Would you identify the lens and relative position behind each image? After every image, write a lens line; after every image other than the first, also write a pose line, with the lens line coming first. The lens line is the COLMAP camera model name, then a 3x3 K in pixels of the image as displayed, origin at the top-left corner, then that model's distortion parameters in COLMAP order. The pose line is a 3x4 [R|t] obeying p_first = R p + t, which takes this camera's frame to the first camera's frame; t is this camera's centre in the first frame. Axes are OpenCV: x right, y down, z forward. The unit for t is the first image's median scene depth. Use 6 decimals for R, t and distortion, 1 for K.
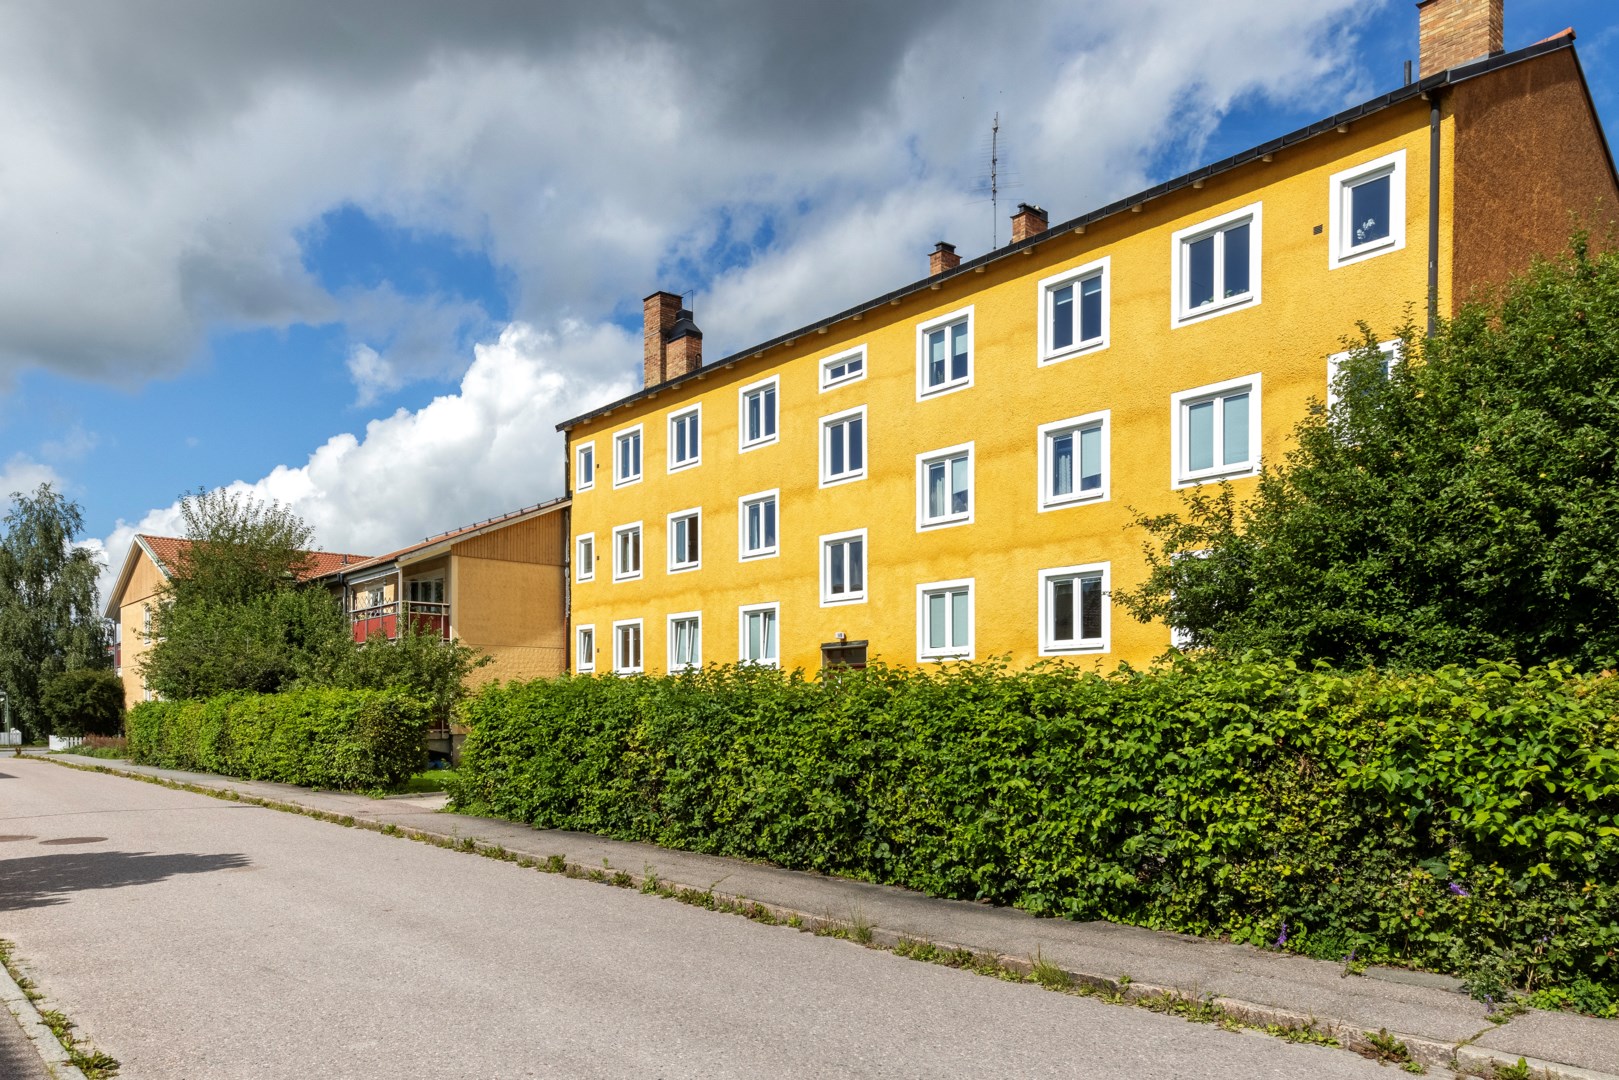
lens RADIAL K [[1198.0, 0, 761.4], [0, 1198.0, 690.0], [0, 0, 1]] dist [0.000911, -0.002817]
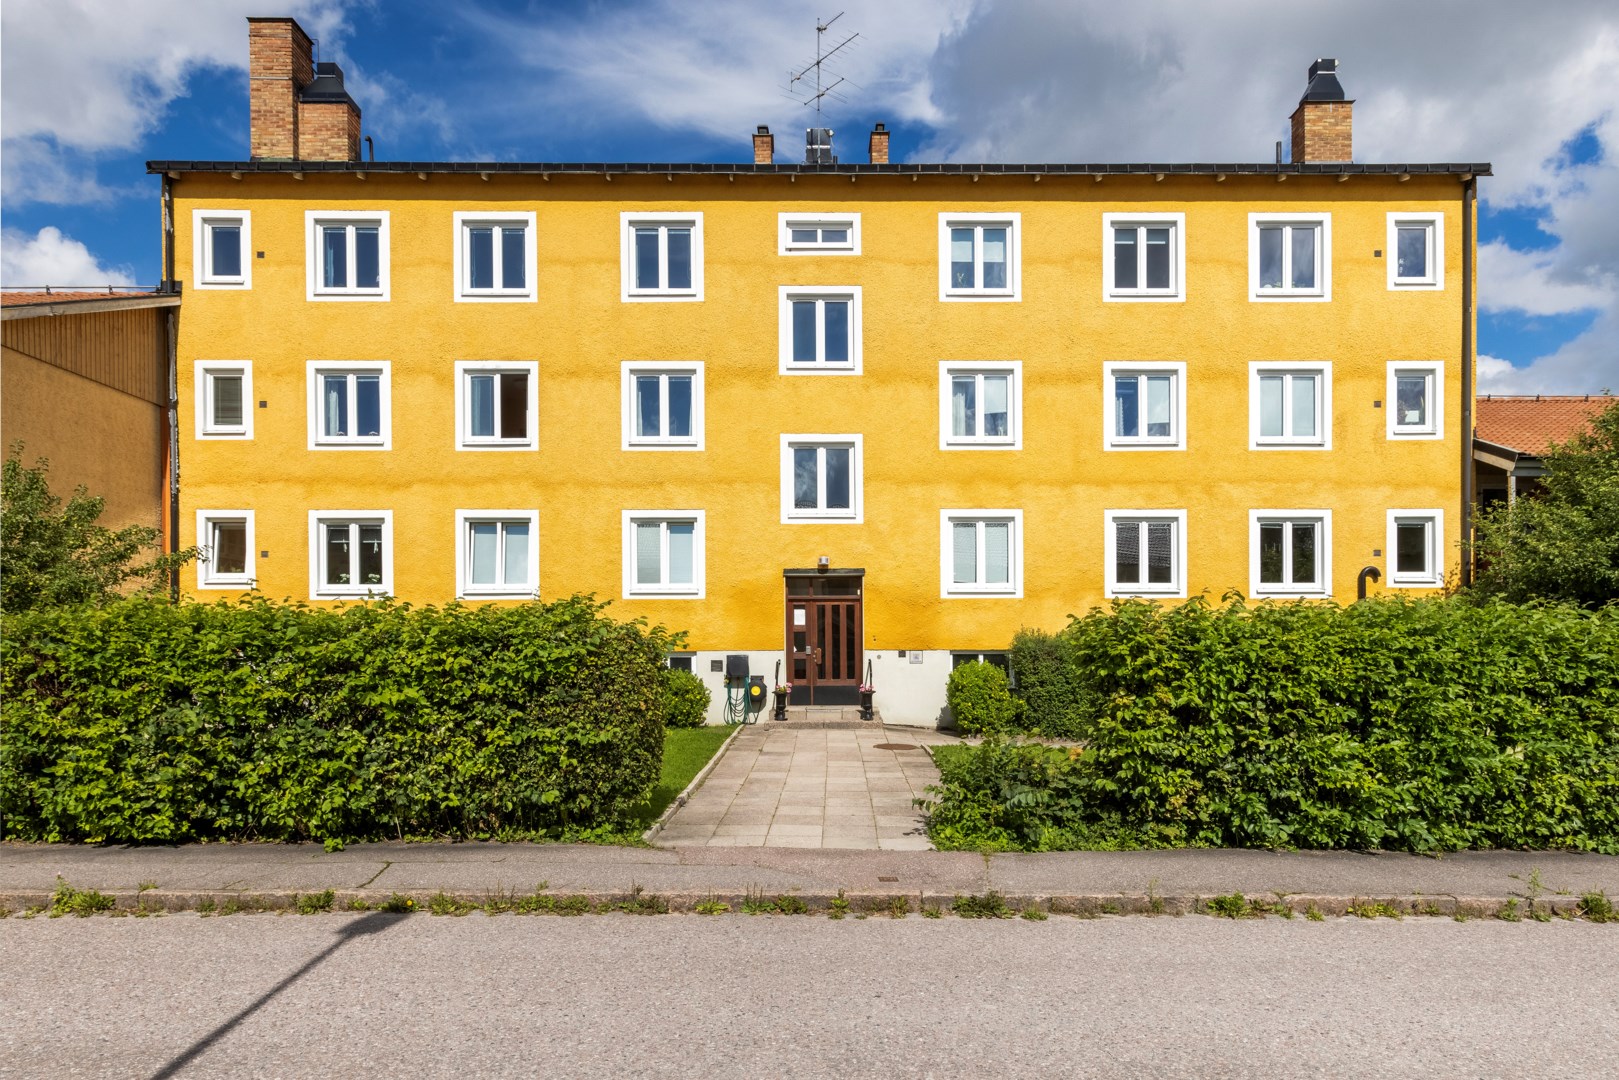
lens RADIAL K [[975.1, 0, 830.2], [0, 975.1, 645.1], [0, 0, 1]] dist [-0.000659, 0.005675]
pose [[0.608492, 0.008156, 0.793518, -0.450496], [-0.015100, 0.999885, 0.001302, 0.010776], [-0.793417, -0.012774, 0.608545, 0.584910]]
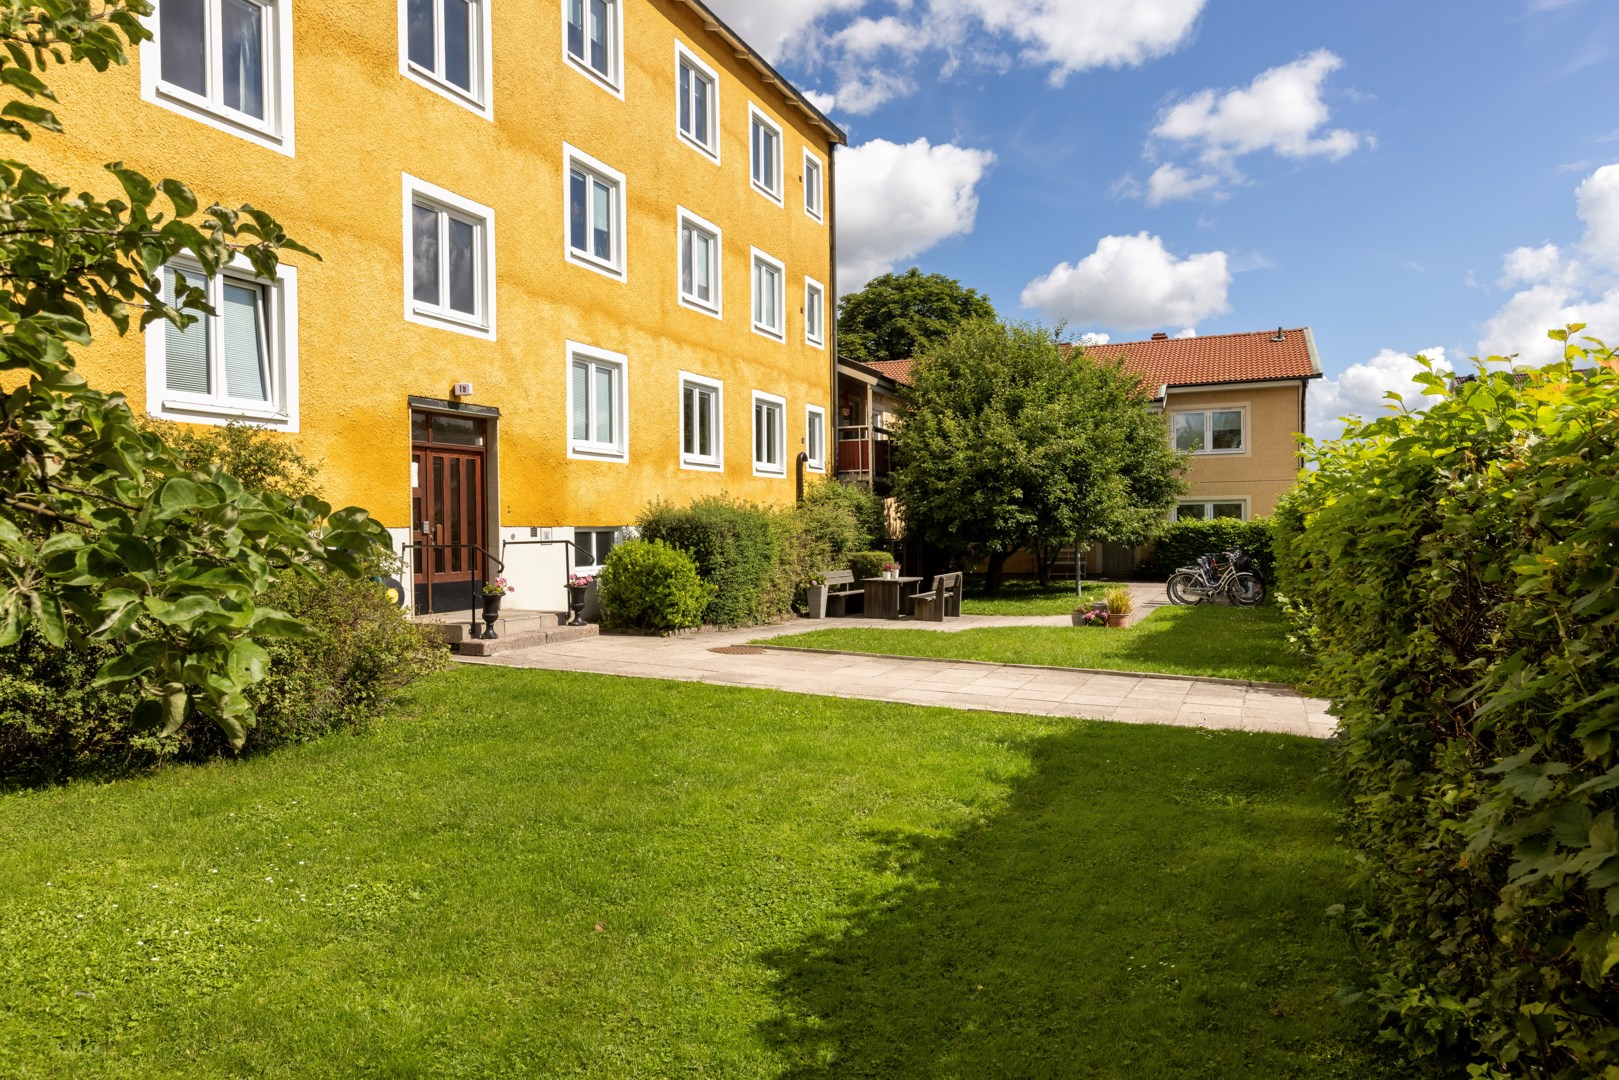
lens RADIAL K [[981.6, 0, 803.7], [0, 981.6, 532.7], [0, 0, 1]] dist [0.005705, 0.001998]
pose [[-0.436472, 0.002223, 0.899715, -0.384709], [-0.005017, 0.999975, -0.004905, 0.018913], [-0.899704, -0.006654, -0.436451, 1.039458]]
